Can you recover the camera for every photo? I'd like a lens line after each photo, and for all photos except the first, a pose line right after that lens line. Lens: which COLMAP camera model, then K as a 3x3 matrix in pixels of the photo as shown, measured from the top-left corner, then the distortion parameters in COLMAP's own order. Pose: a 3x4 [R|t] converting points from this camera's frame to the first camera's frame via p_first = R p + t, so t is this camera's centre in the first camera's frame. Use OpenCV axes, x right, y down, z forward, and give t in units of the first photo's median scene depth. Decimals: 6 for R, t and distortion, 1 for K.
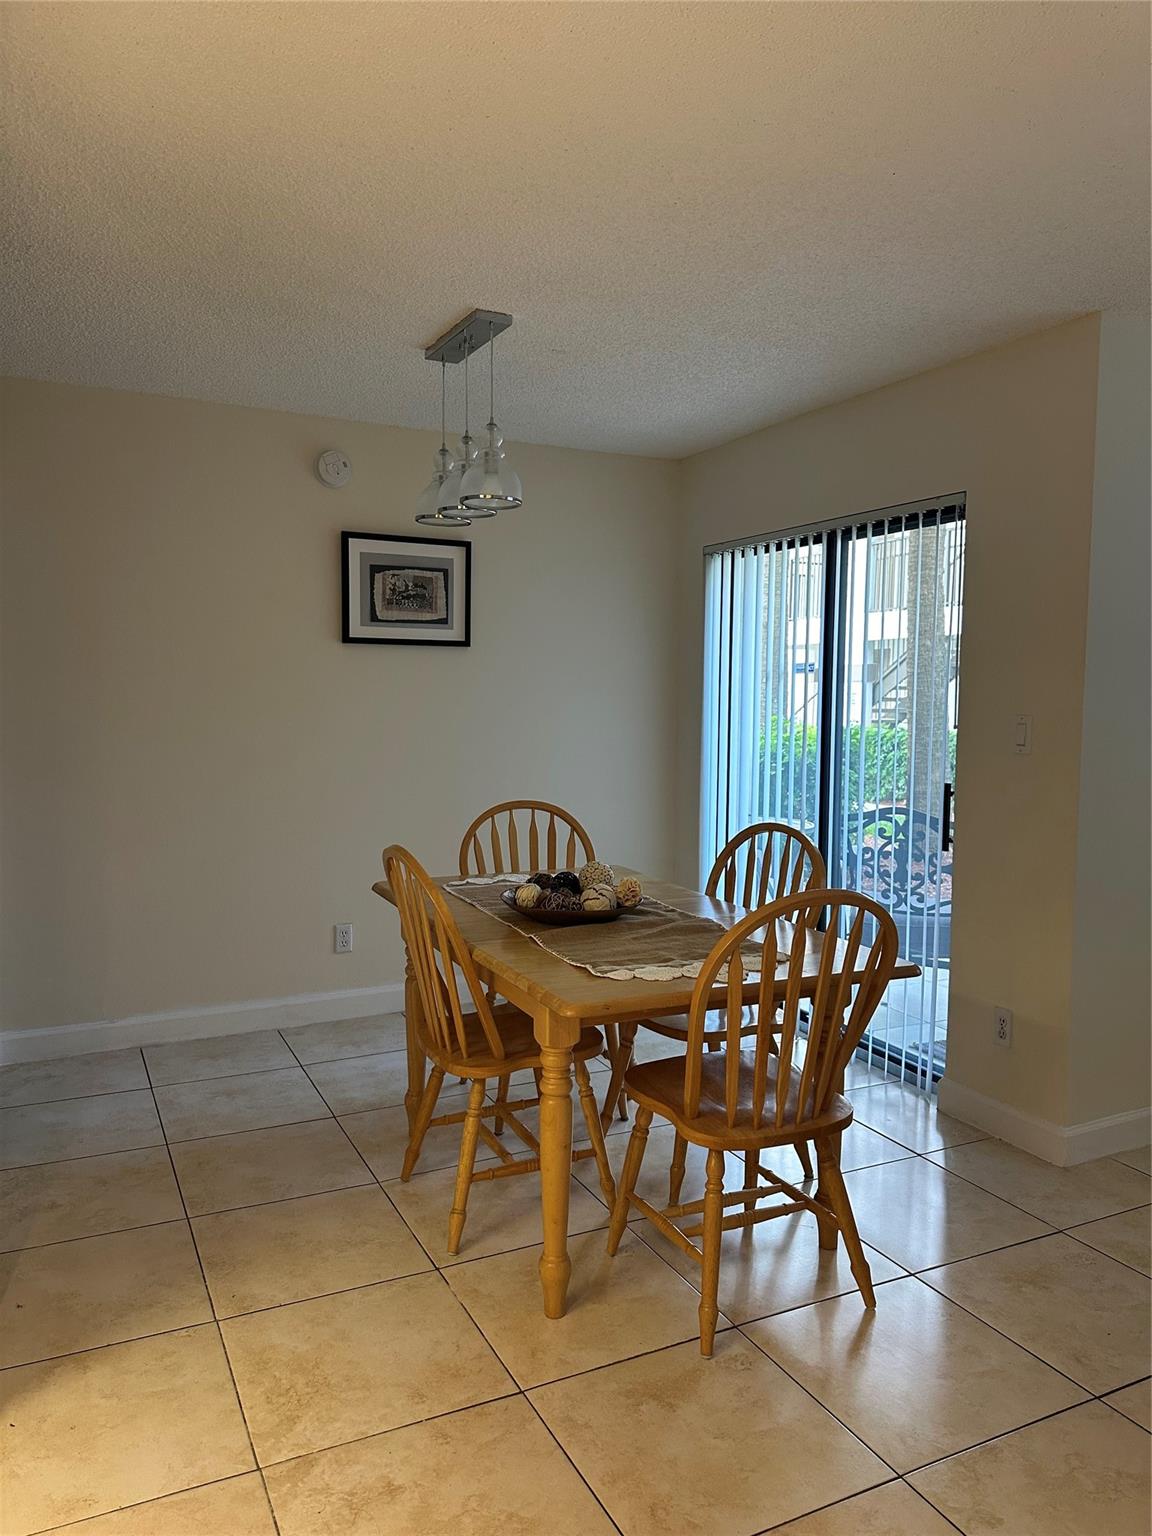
lens RADIAL K [[1078.8, 0, 570.6], [0, 1078.8, 752.7], [0, 0, 1]] dist [0.070383, -0.081005]
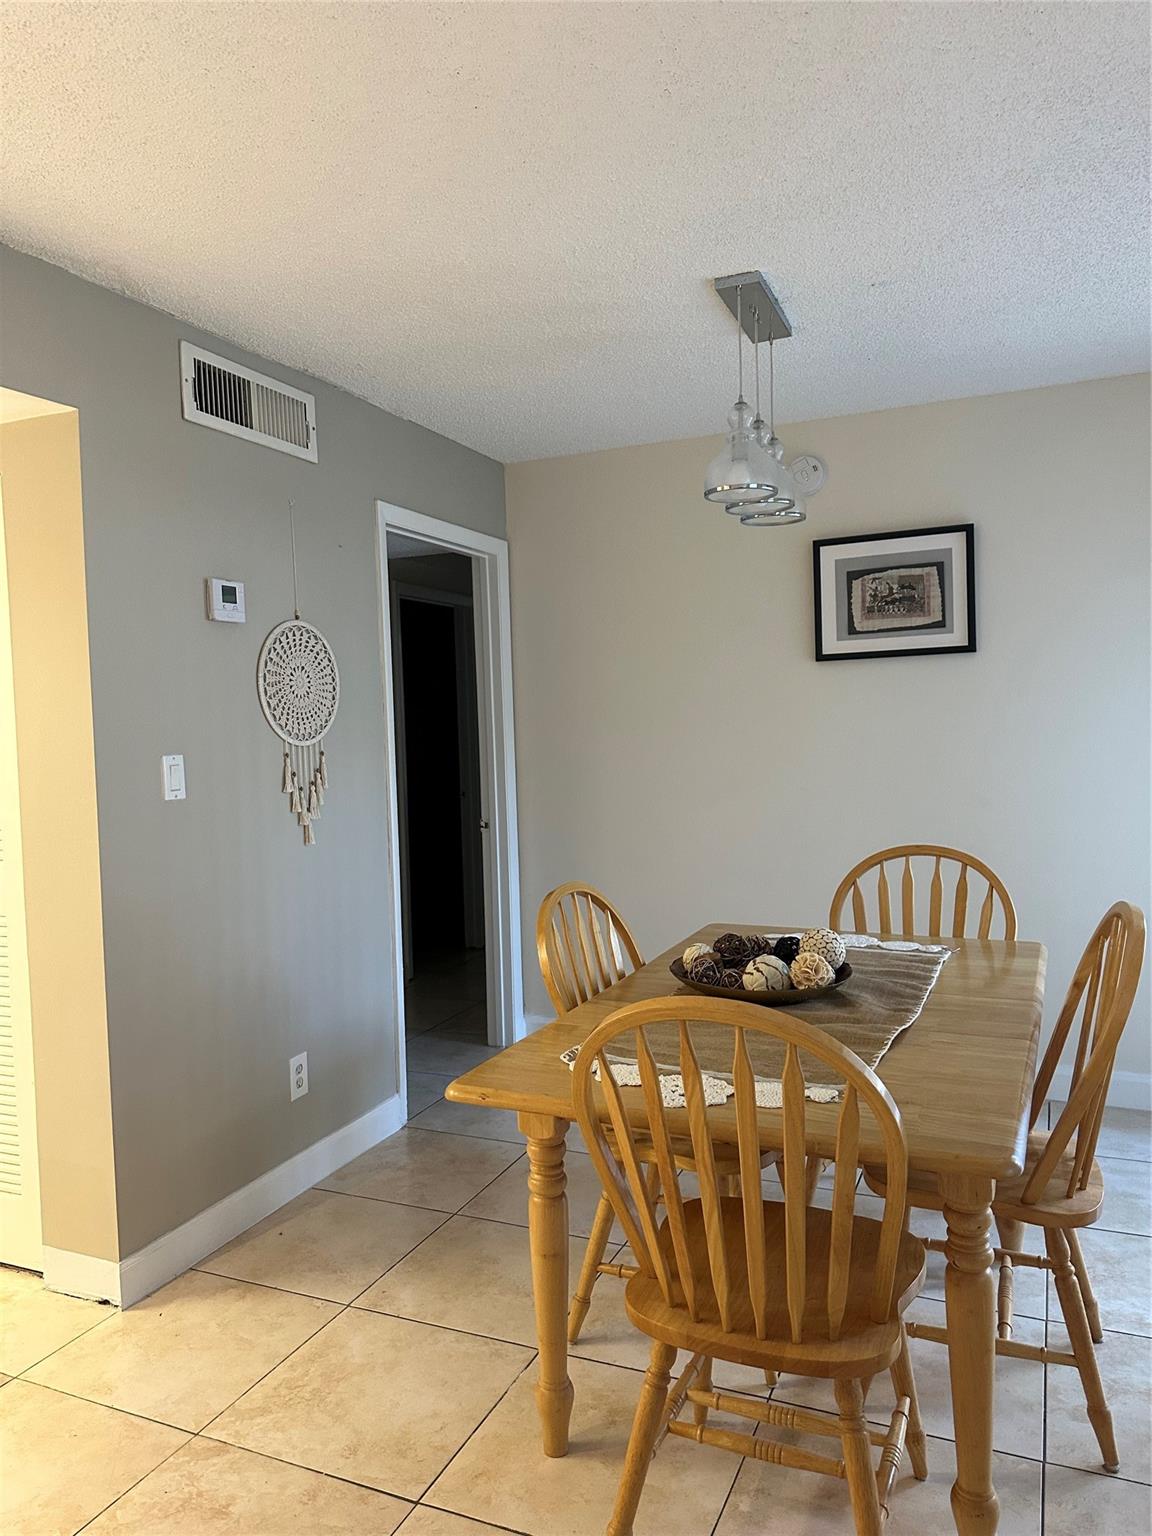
lens RADIAL K [[1078.8, 0, 570.6], [0, 1078.8, 752.7], [0, 0, 1]] dist [0.070383, -0.081005]
pose [[0.626280, -0.012482, -0.779498, 0.369552], [0.000263, 0.999875, -0.015800, -0.009876], [0.779598, 0.009690, 0.626205, 0.262456]]
